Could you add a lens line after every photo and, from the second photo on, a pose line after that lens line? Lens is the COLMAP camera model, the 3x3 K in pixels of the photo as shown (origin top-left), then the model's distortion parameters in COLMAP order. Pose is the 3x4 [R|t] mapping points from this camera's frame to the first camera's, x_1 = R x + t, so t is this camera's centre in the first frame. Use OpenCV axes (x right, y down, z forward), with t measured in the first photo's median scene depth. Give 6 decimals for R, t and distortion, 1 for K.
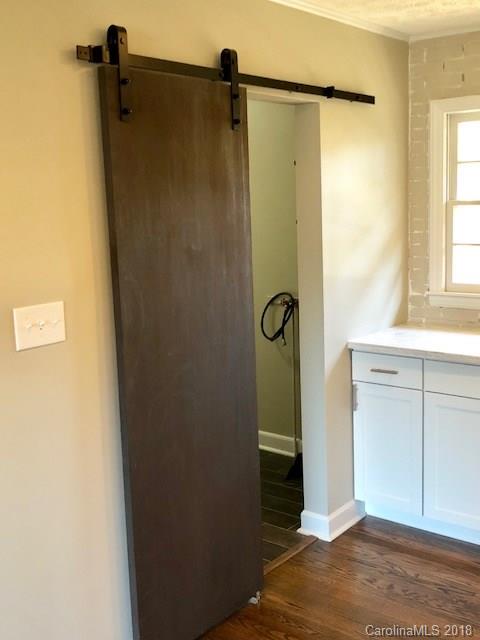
lens RADIAL K [[756.0, 0, 239.7], [0, 756.0, 317.3], [0, 0, 1]] dist [0.079345, 0.000000]
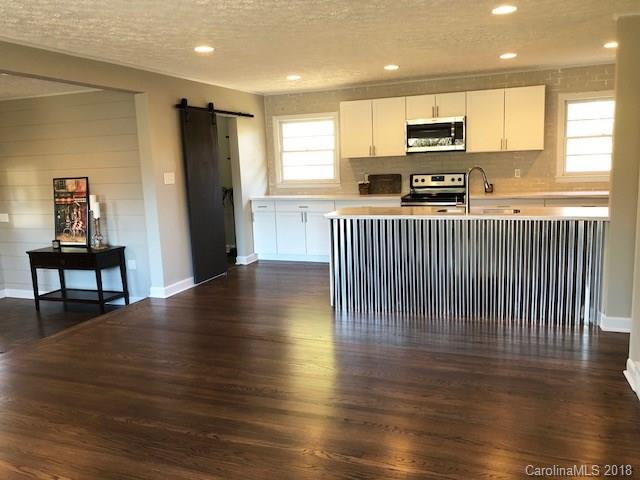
lens RADIAL K [[507.9, 0, 318.8], [0, 507.9, 235.8], [0, 0, 1]] dist [0.014208, -0.005871]
pose [[0.953710, -0.049645, 0.296602, -0.190298], [0.055237, 0.998418, -0.010498, 0.212153], [-0.295612, 0.026395, 0.954943, -0.942803]]
